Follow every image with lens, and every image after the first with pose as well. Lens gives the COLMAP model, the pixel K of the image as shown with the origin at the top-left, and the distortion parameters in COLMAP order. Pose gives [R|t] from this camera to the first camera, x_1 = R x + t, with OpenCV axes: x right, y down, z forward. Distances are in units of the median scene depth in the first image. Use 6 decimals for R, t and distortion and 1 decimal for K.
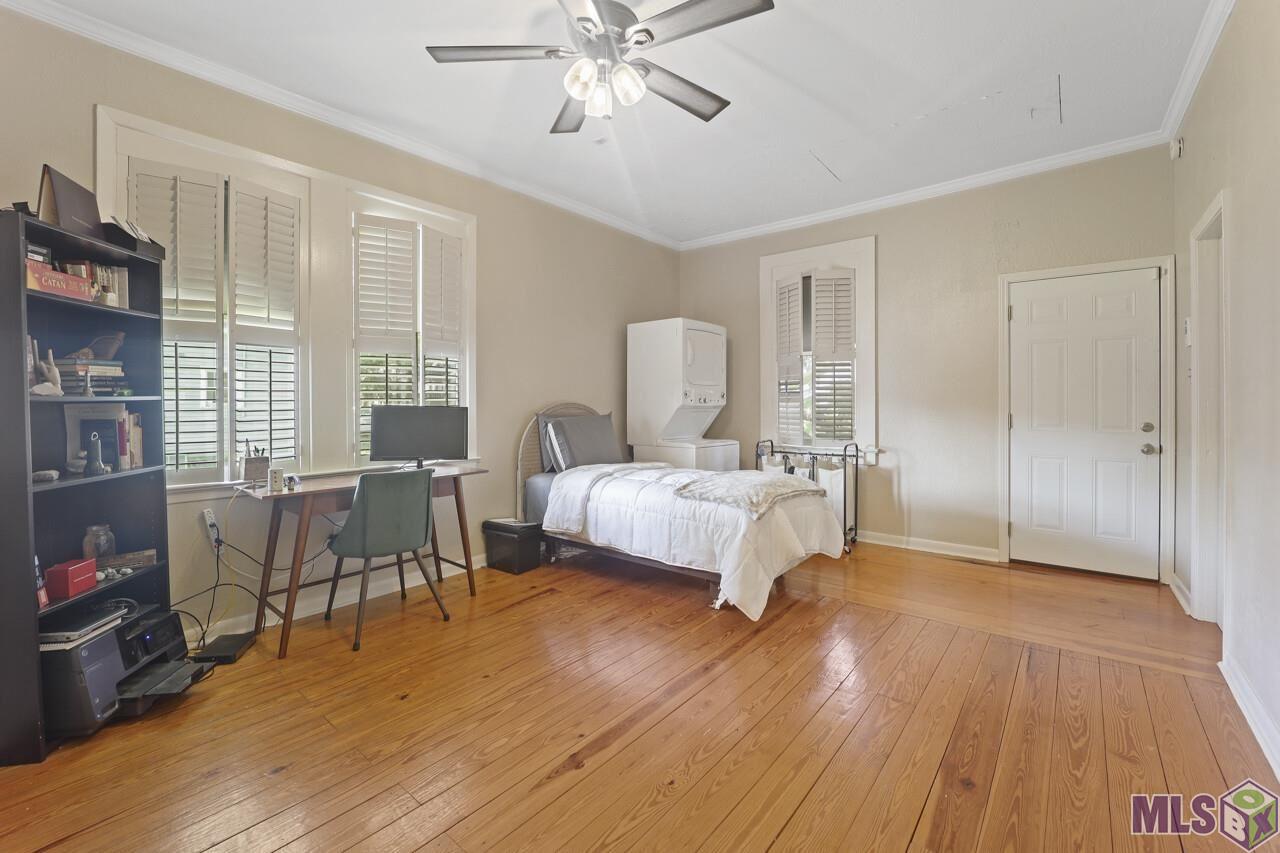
lens RADIAL K [[524.1, 0, 640.4], [0, 524.1, 412.7], [0, 0, 1]] dist [-0.023083, -0.000198]
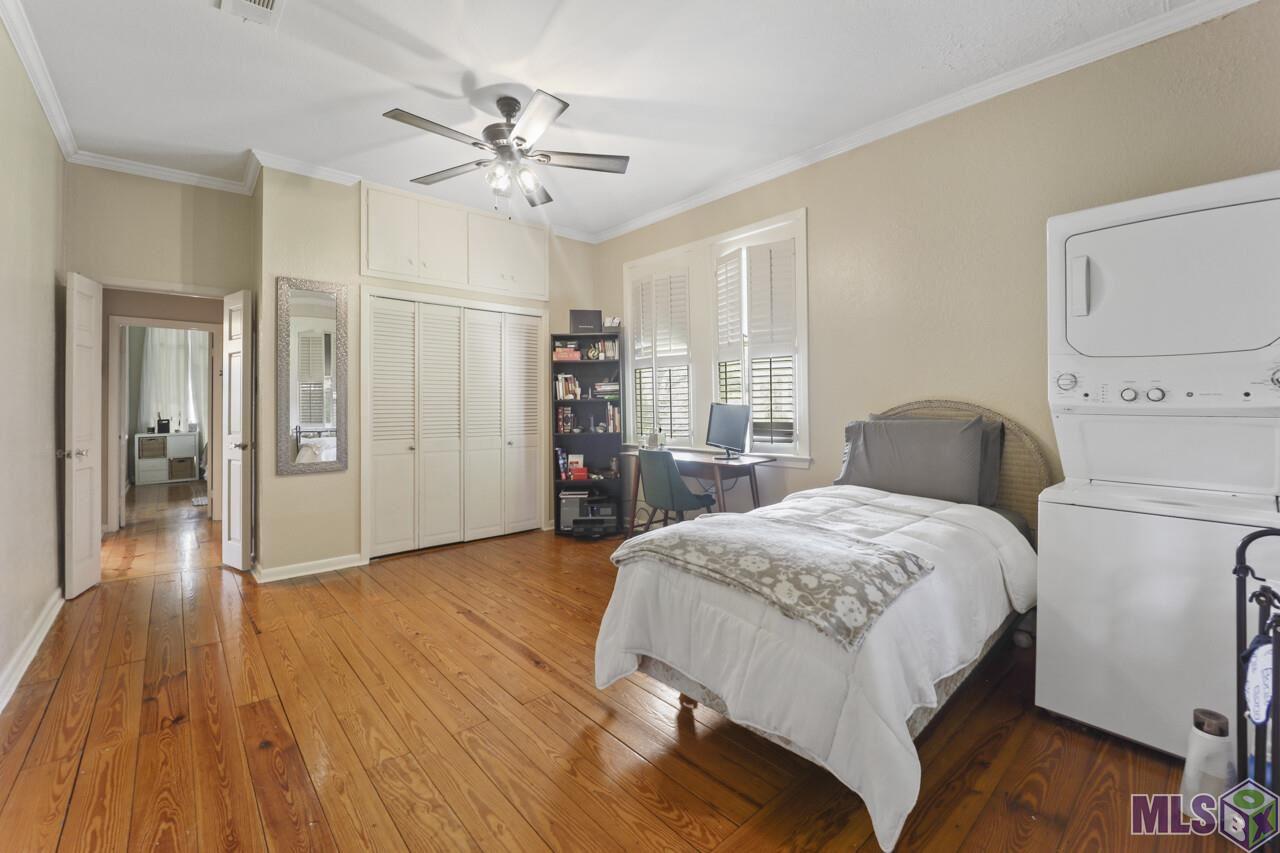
lens RADIAL K [[524.1, 0, 628.6], [0, 524.1, 402.0], [0, 0, 1]] dist [-0.023083, -0.000198]
pose [[-0.149426, 0.000571, -0.988773, 1.311879], [-0.013695, 0.999903, 0.002647, -0.027898], [0.988678, 0.013936, -0.149403, 1.566233]]
